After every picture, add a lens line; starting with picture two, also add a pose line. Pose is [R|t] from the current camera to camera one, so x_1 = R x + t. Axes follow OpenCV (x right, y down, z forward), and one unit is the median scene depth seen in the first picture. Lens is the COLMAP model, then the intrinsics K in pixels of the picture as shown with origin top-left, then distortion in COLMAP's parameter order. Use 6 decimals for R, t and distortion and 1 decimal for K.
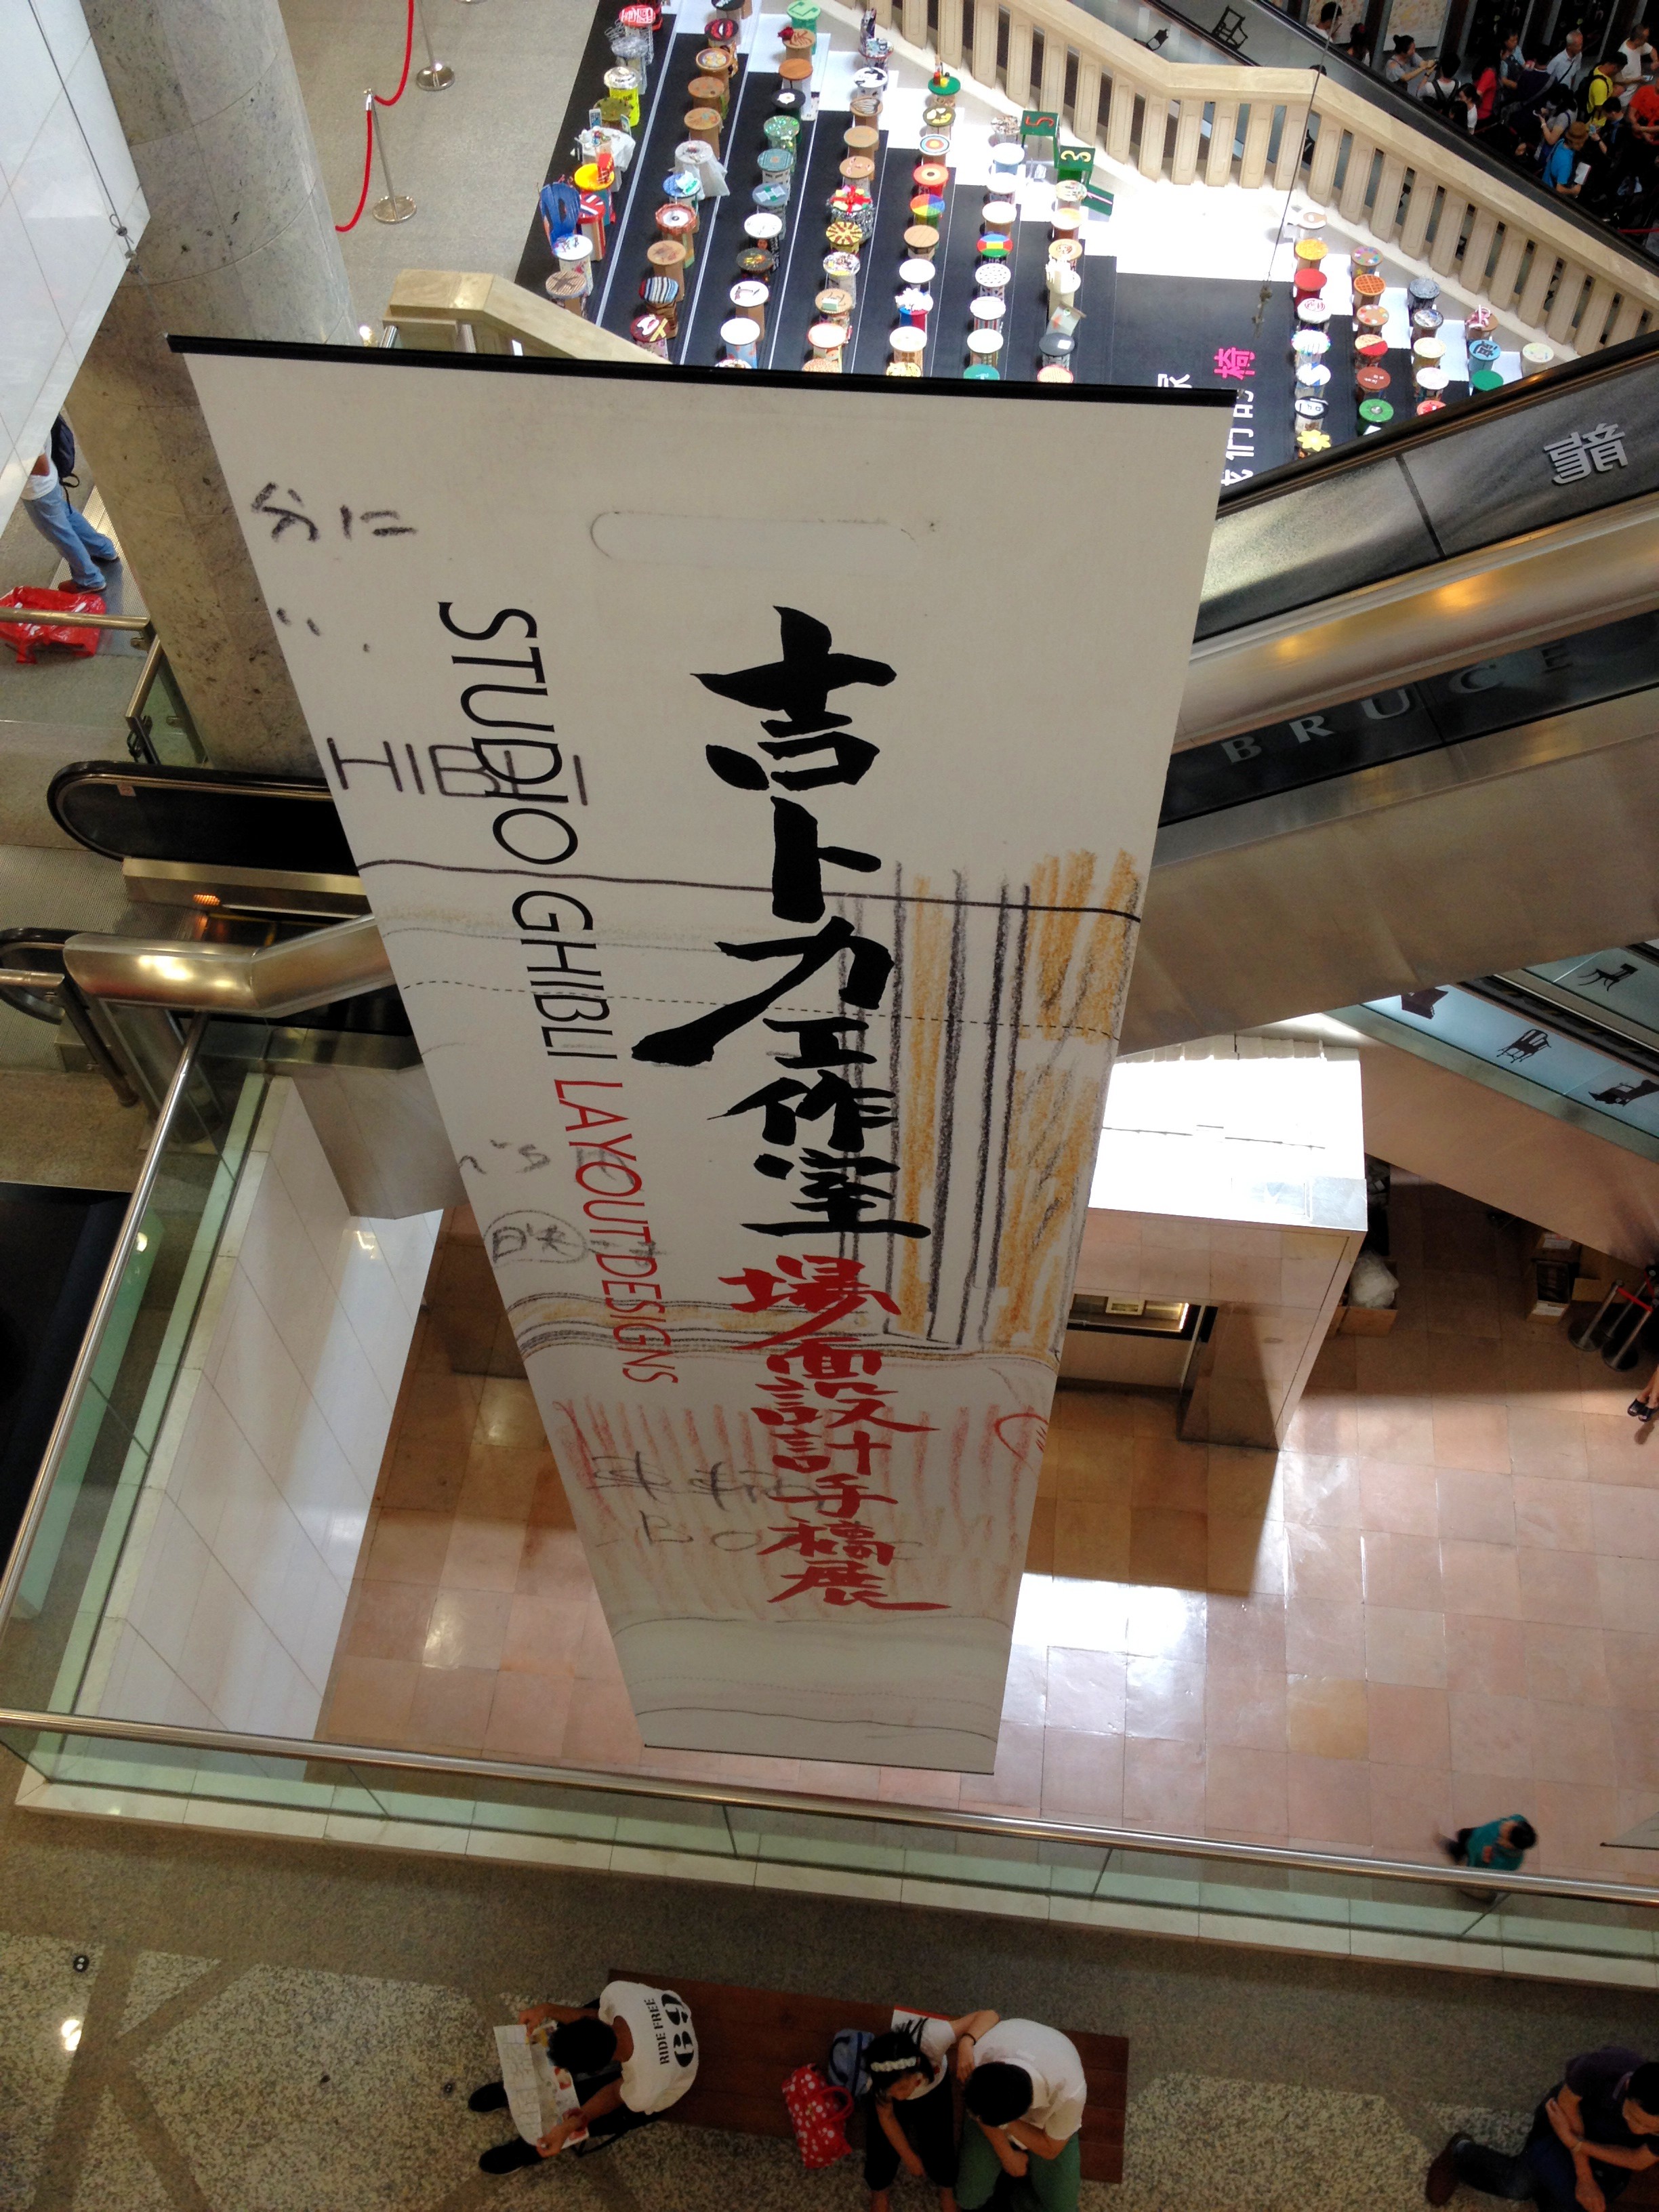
lens RADIAL K [[2081.4, 0, 829.5], [0, 2081.4, 1106.0], [0, 0, 1]] dist [0.103805, -0.180179]
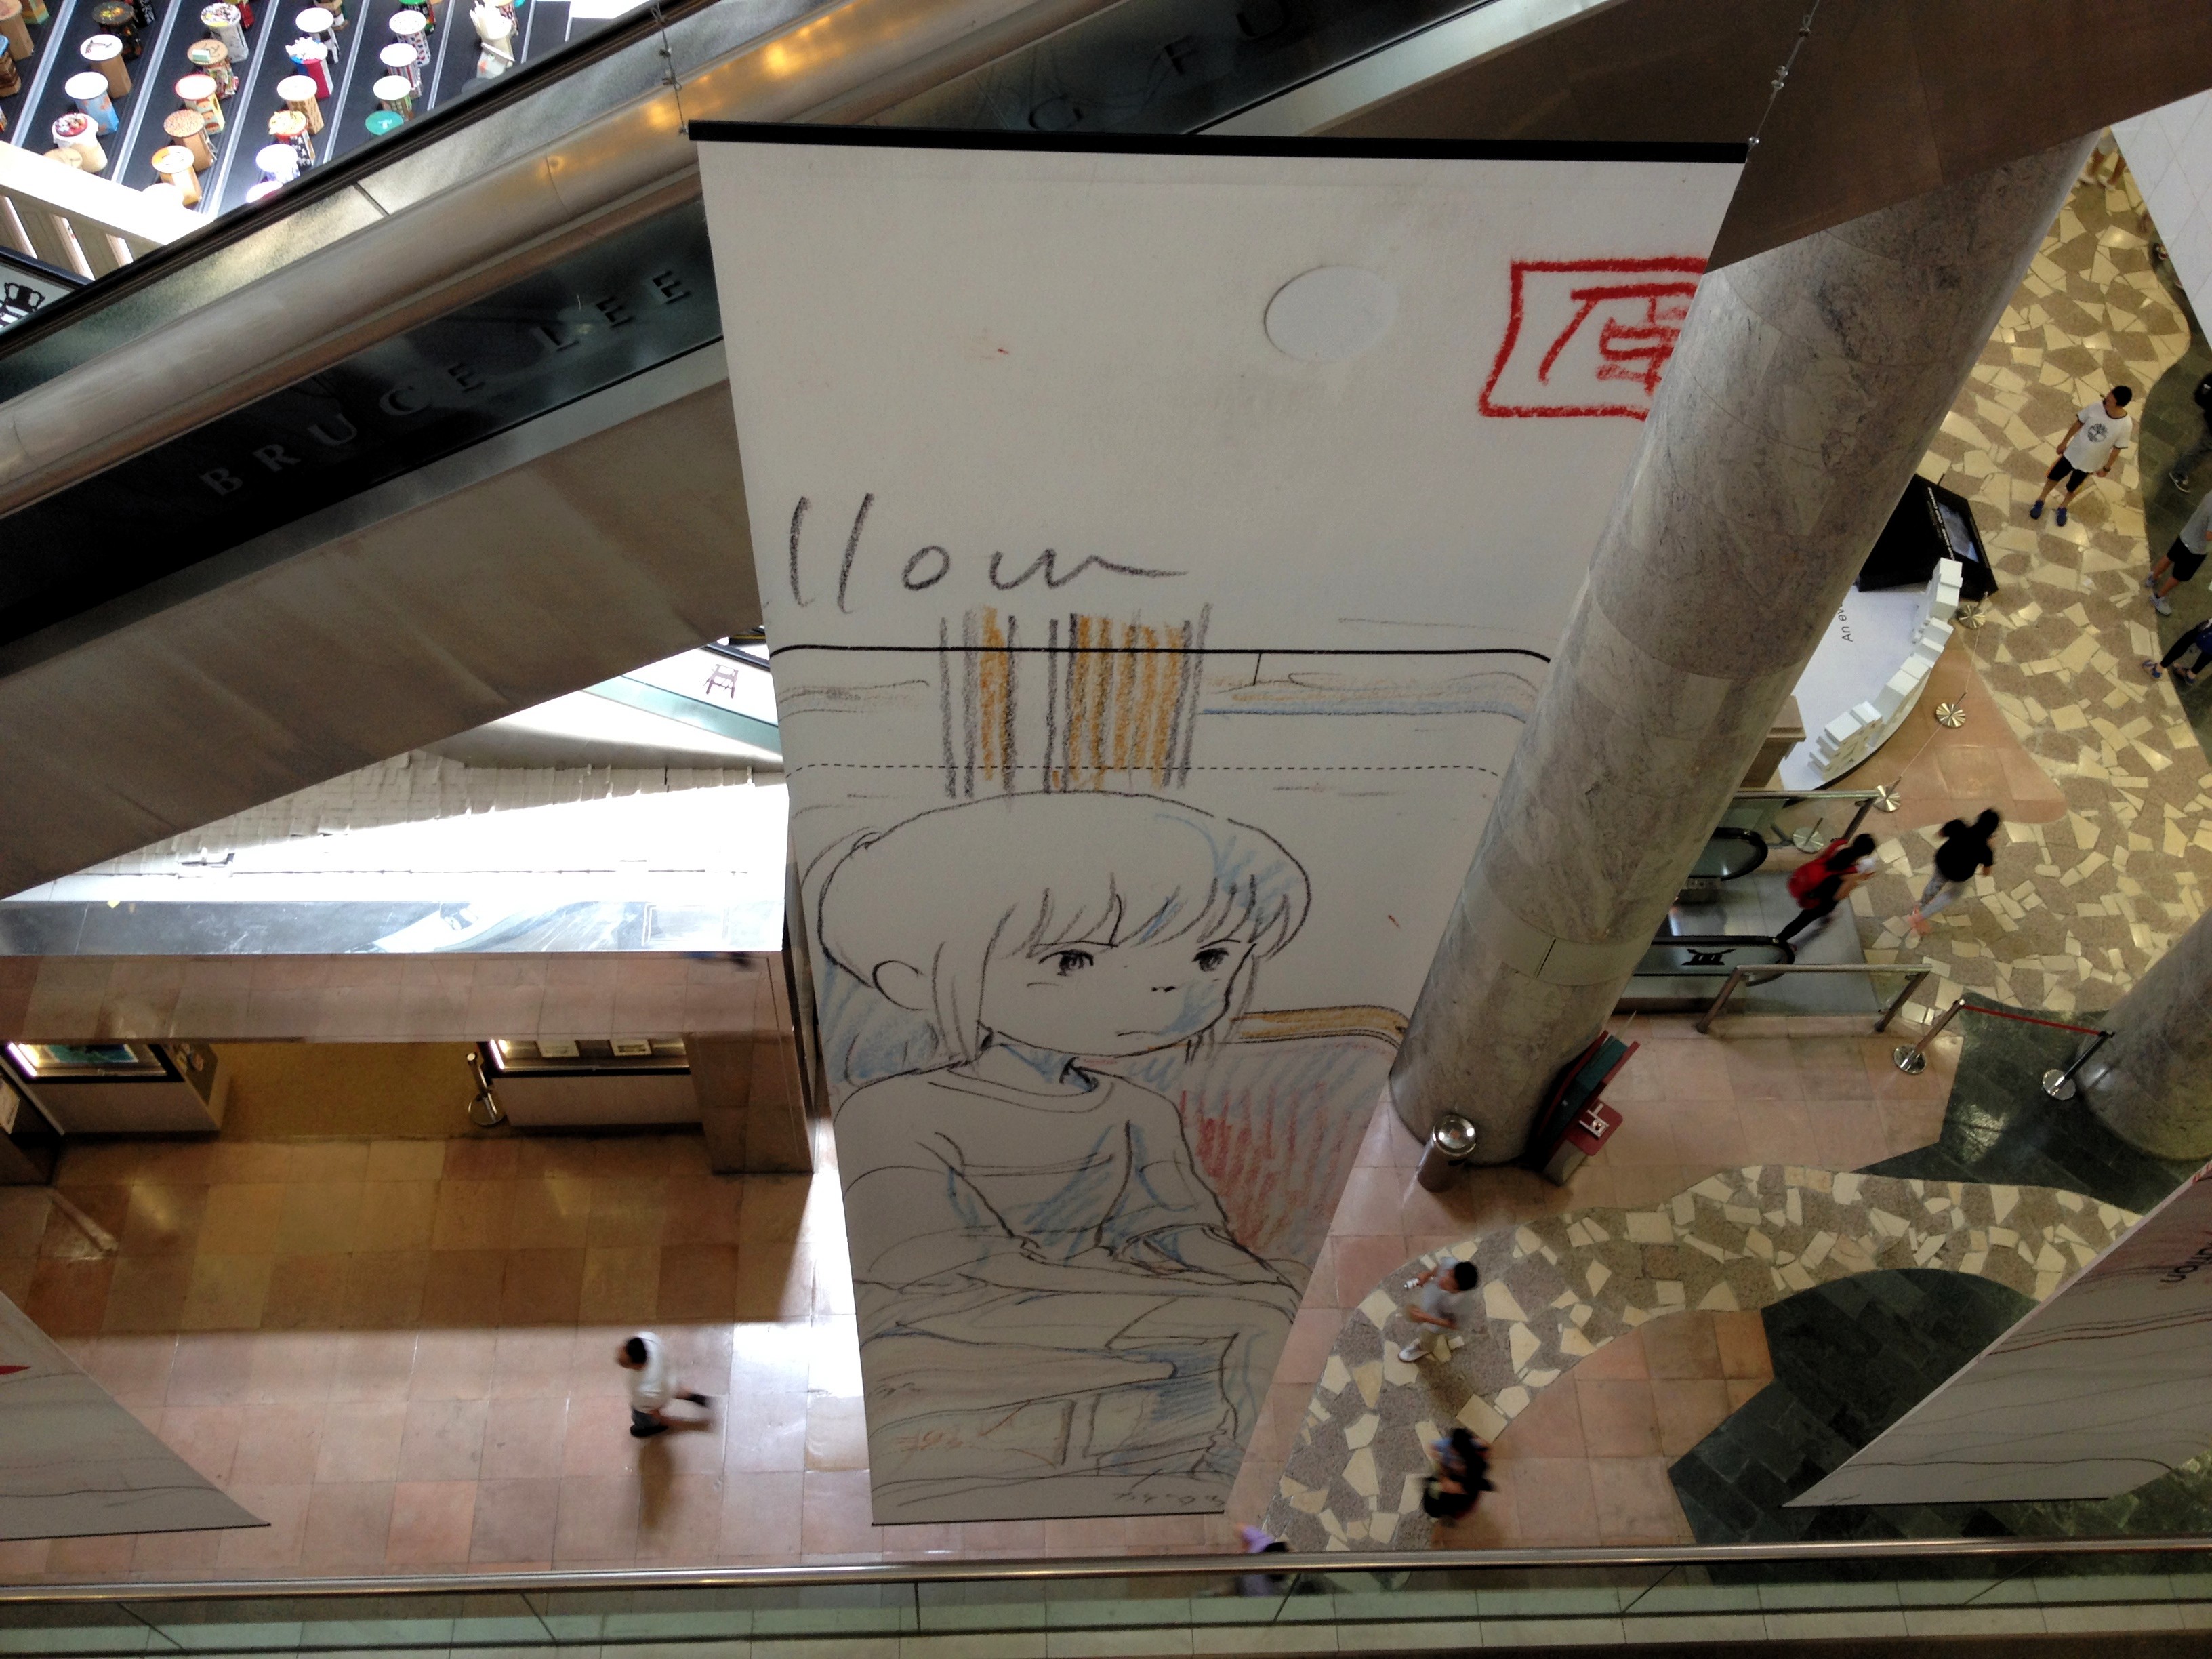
lens RADIAL K [[2081.4, 0, 1106.0], [0, 2081.4, 829.5], [0, 0, 1]] dist [0.103805, -0.180179]
pose [[0.985816, -0.084244, 0.145151, 0.226594], [0.086090, 0.996266, -0.006473, 0.018226], [-0.144064, 0.018877, 0.989388, -0.022659]]
